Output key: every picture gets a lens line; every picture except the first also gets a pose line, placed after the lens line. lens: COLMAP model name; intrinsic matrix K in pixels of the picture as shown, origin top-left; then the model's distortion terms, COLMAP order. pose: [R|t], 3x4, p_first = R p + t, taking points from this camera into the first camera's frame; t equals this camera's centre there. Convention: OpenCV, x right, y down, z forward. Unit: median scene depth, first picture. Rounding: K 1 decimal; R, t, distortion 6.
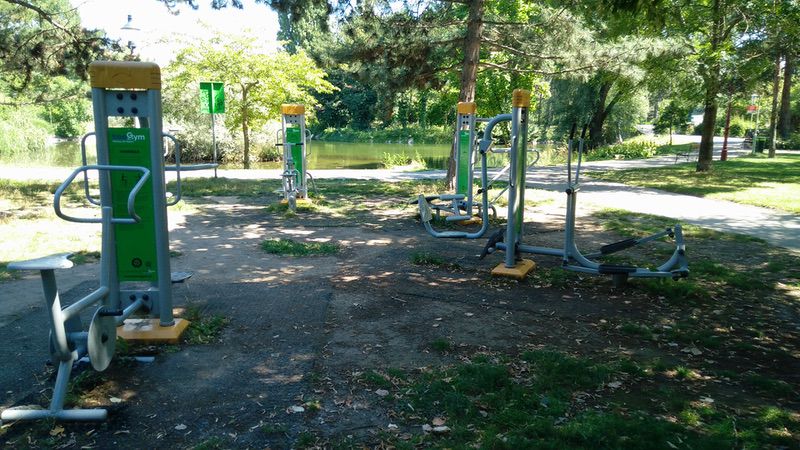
lens RADIAL K [[587.2, 0, 400.0], [0, 587.2, 225.0], [0, 0, 1]] dist [0.033586, -0.038134]
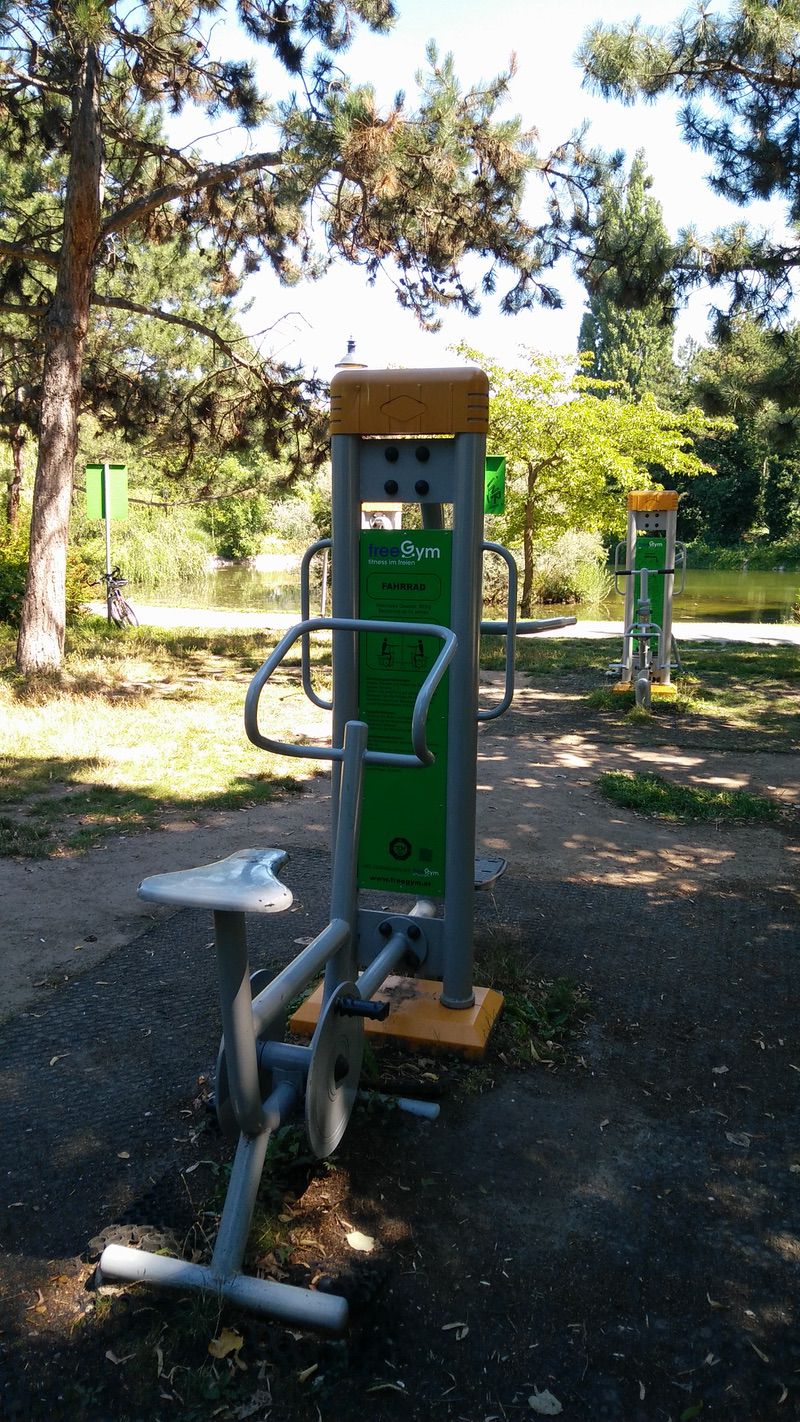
lens RADIAL K [[1043.7, 0, 396.0], [0, 1043.7, 696.1], [0, 0, 1]] dist [0.033586, -0.038134]
pose [[0.938158, 0.050509, -0.342502, -0.084808], [-0.056983, 0.998336, -0.008858, -0.016459], [0.341485, 0.027827, 0.939475, 0.125885]]
